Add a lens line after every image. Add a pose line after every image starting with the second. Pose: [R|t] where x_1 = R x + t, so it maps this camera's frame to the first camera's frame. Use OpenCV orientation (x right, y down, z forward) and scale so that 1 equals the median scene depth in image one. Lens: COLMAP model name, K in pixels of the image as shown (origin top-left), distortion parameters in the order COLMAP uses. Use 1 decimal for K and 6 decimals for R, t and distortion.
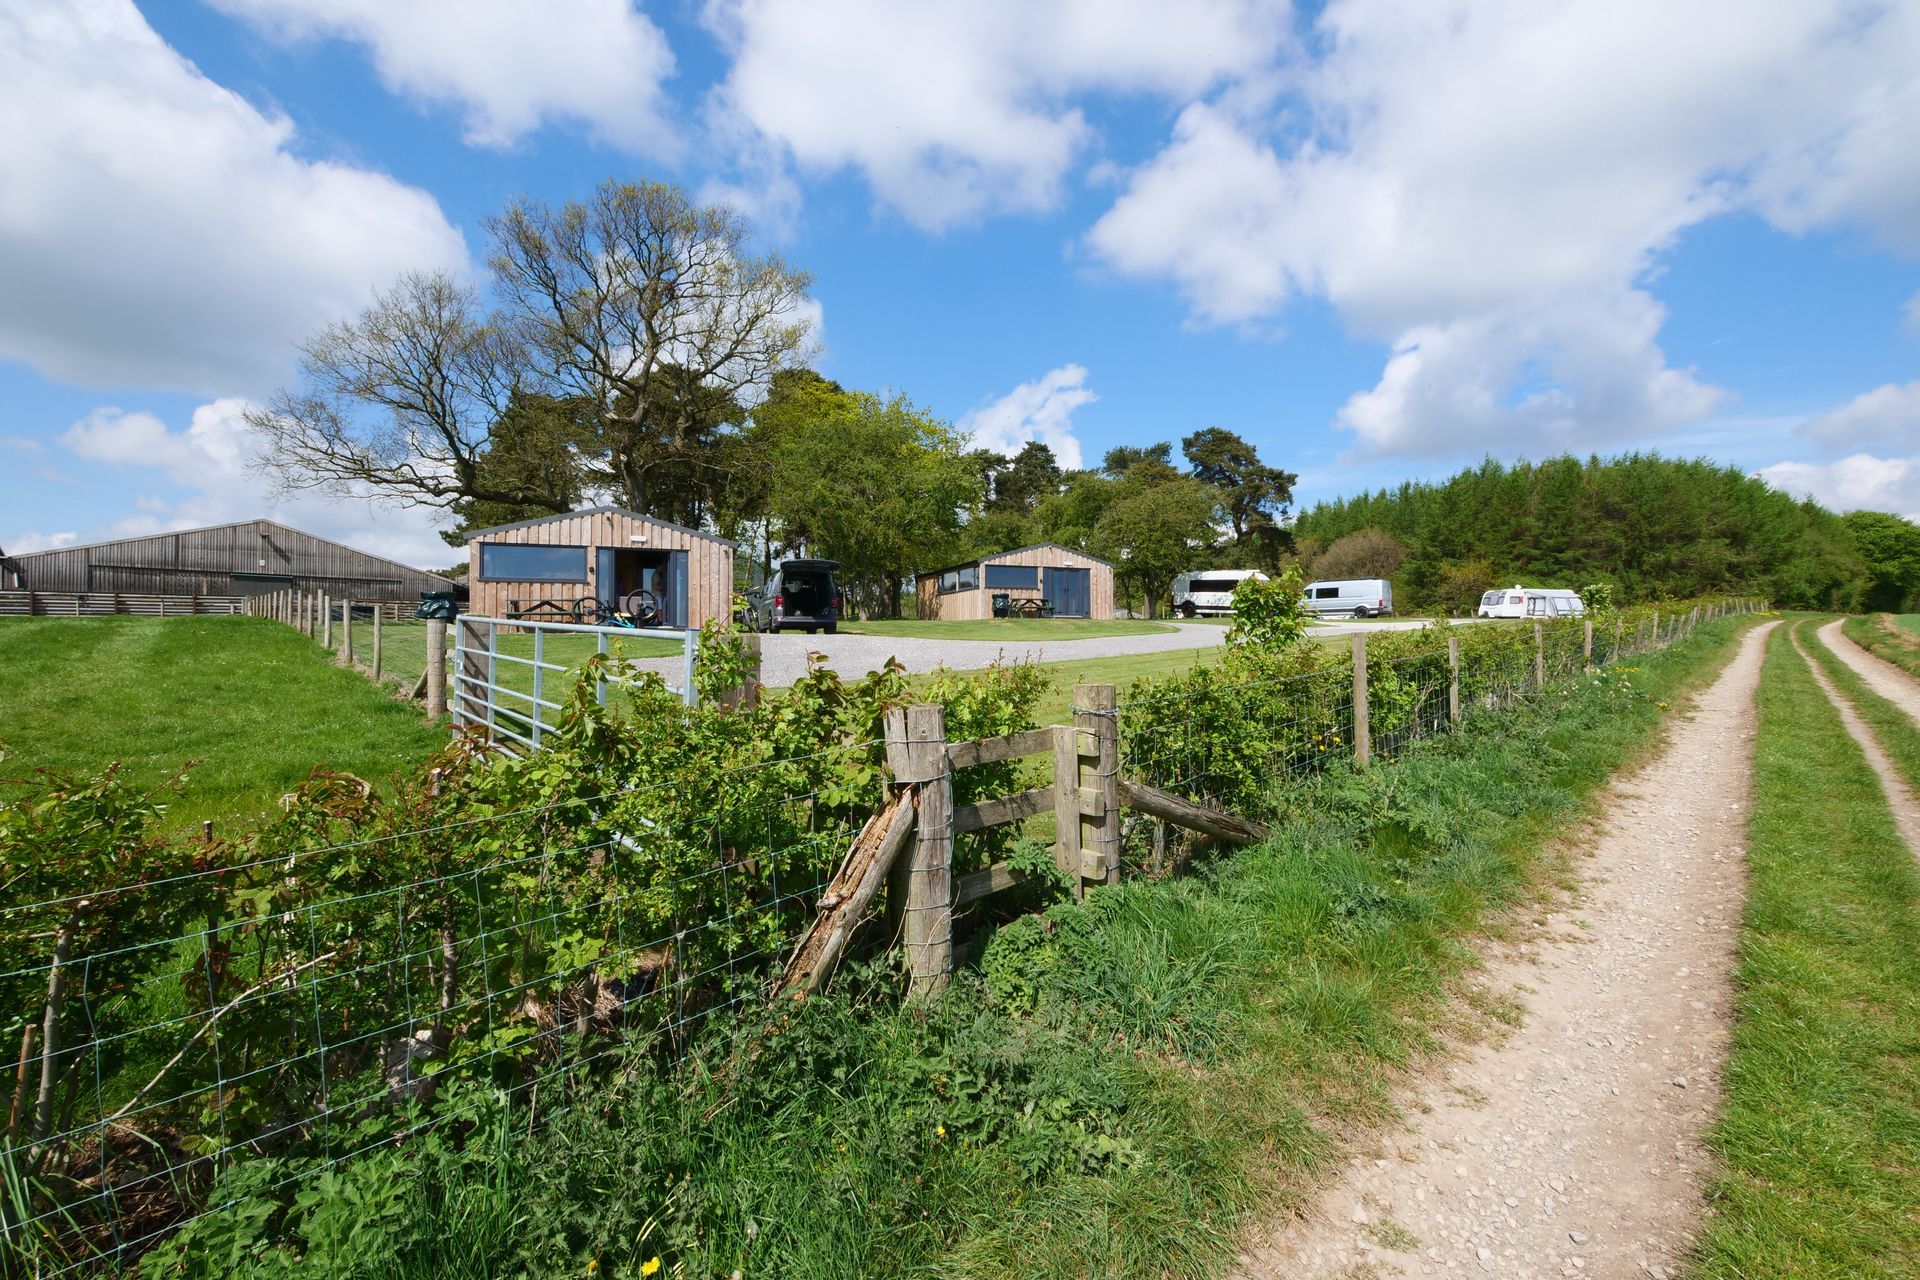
lens RADIAL K [[811.4, 0, 959.1], [0, 811.4, 641.5], [0, 0, 1]] dist [-0.004055, -0.000353]
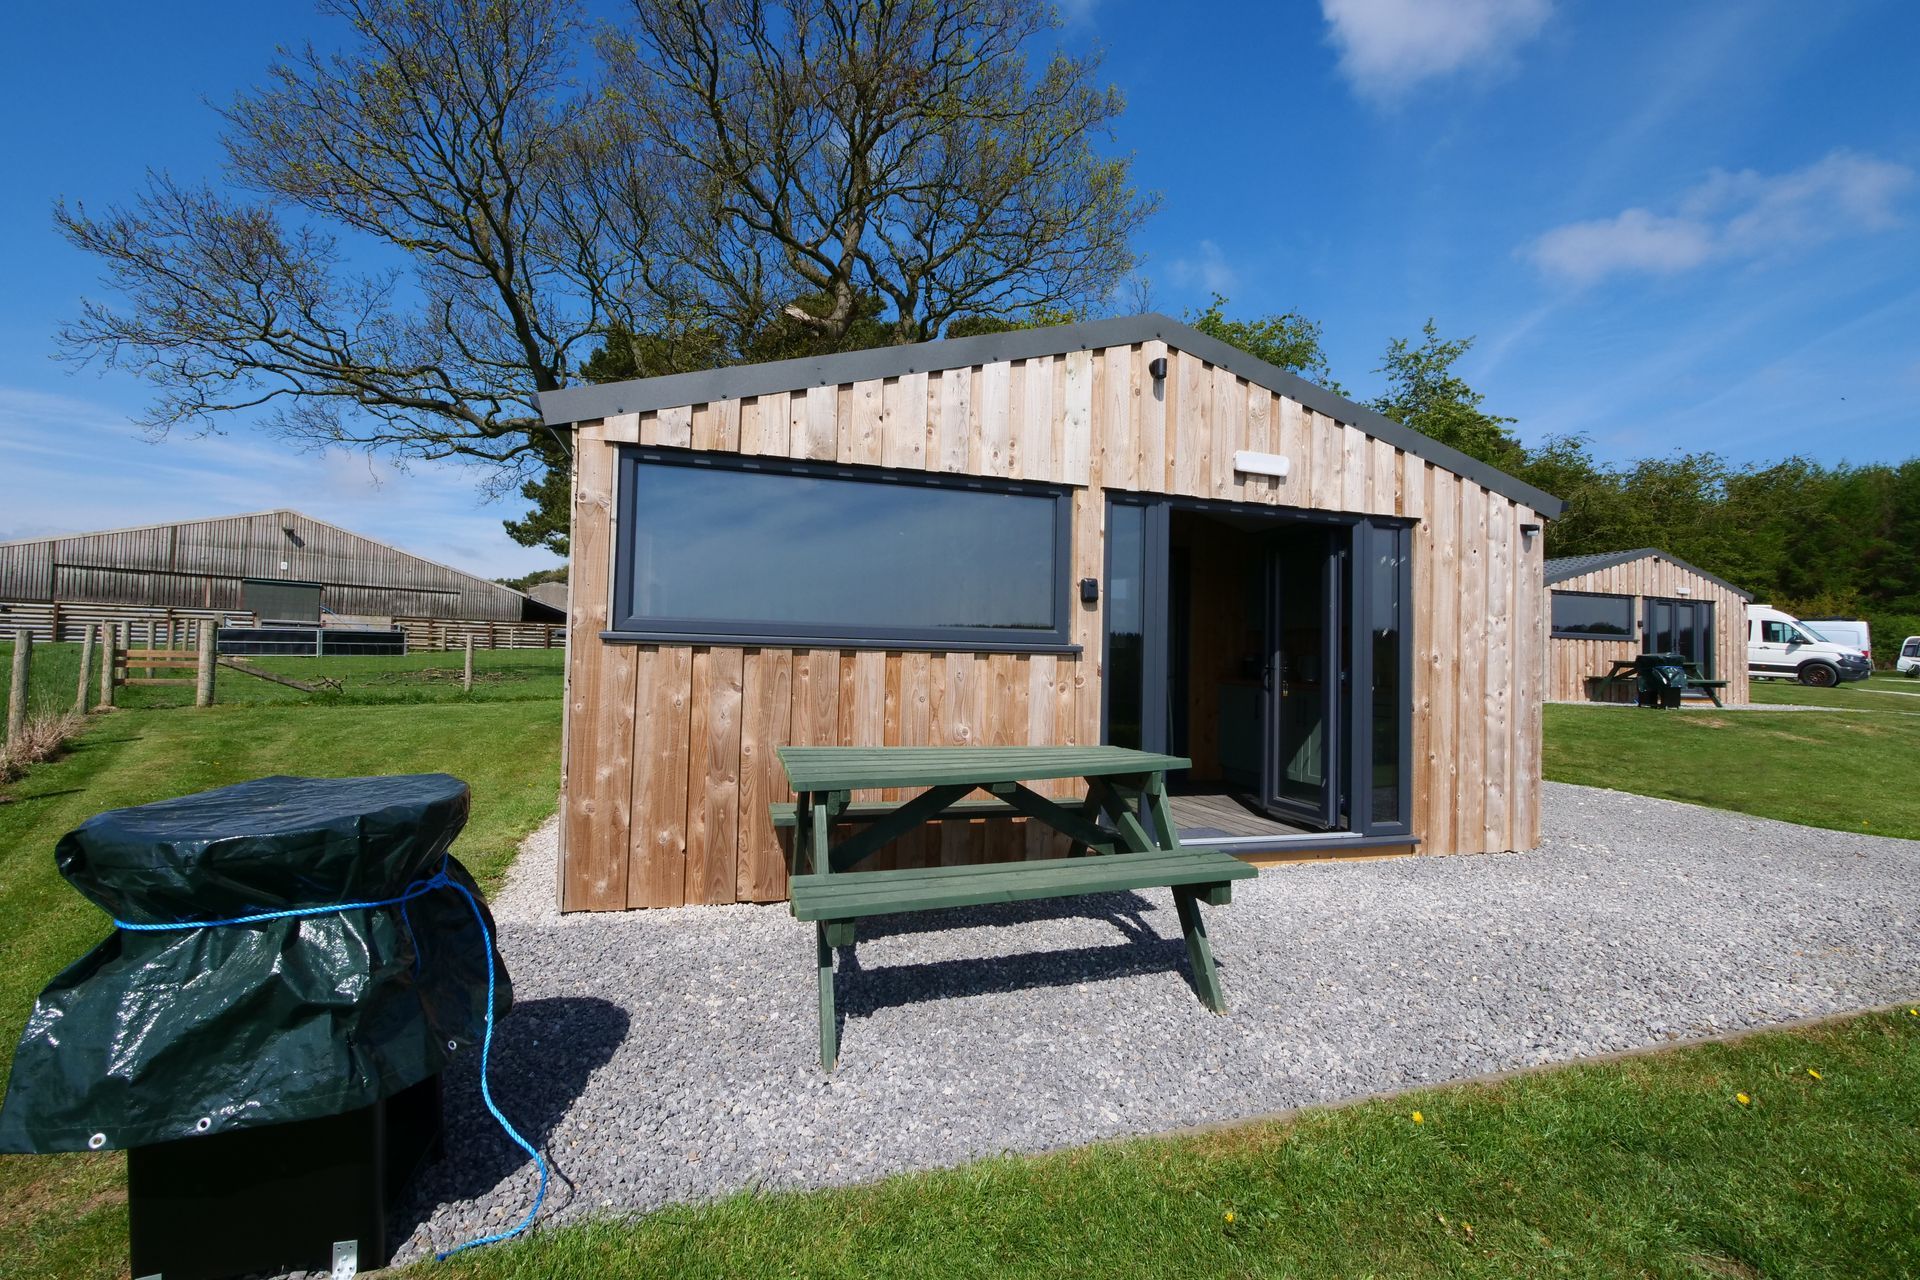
lens RADIAL K [[811.4, 0, 959.6], [0, 811.4, 639.6], [0, 0, 1]] dist [-0.004055, -0.000353]
pose [[0.997593, 0.023964, -0.065069, -0.219329], [-0.025624, 0.999364, -0.024801, -0.031794], [0.064433, 0.026409, 0.997572, 0.358320]]
